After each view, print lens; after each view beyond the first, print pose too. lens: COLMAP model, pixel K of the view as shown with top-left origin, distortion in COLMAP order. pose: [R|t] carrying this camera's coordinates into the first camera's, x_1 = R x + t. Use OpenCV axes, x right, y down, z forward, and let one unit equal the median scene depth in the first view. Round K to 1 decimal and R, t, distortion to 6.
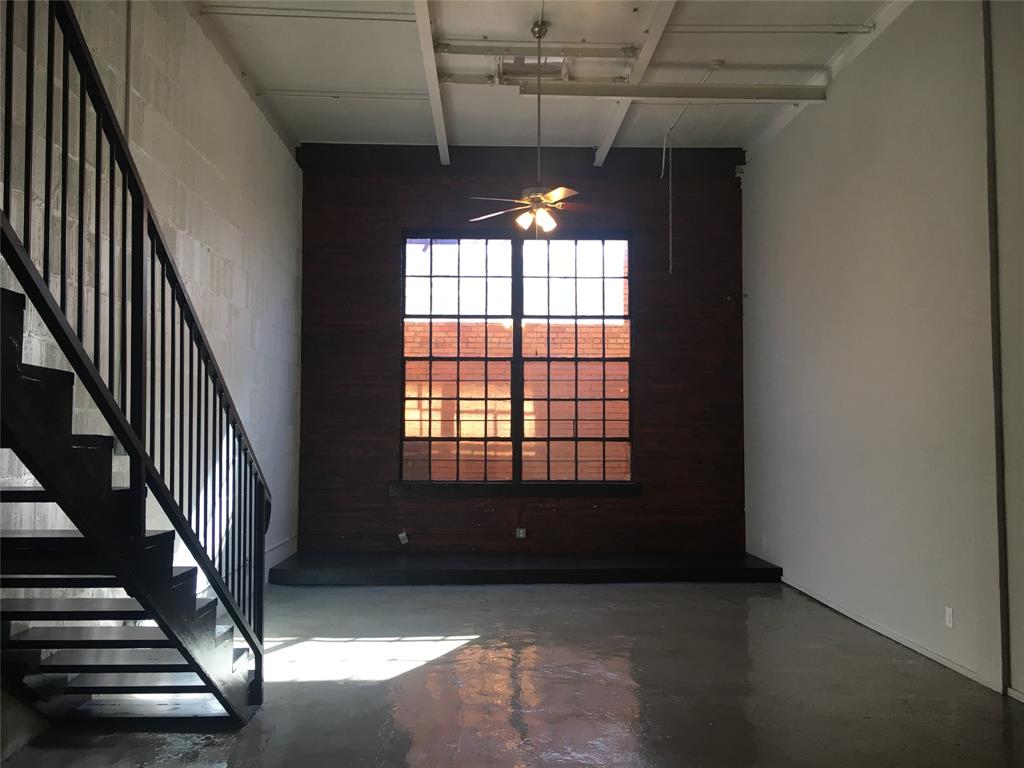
lens RADIAL K [[892.3, 0, 515.0], [0, 892.3, 382.7], [0, 0, 1]] dist [0.102402, -0.002113]
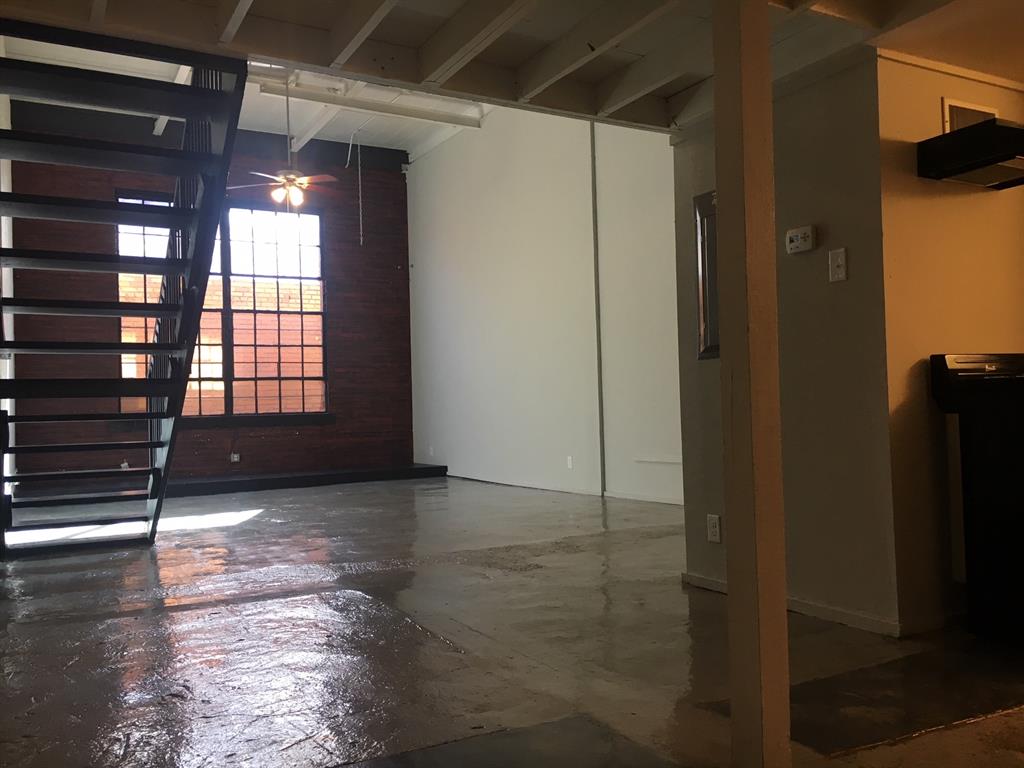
lens RADIAL K [[892.3, 0, 511.0], [0, 892.3, 383.9], [0, 0, 1]] dist [0.102402, -0.002113]
pose [[0.892428, -0.015039, 0.450940, -0.199683], [0.005603, 0.999737, 0.022253, 0.045201], [-0.451156, -0.017333, 0.892277, -0.220463]]
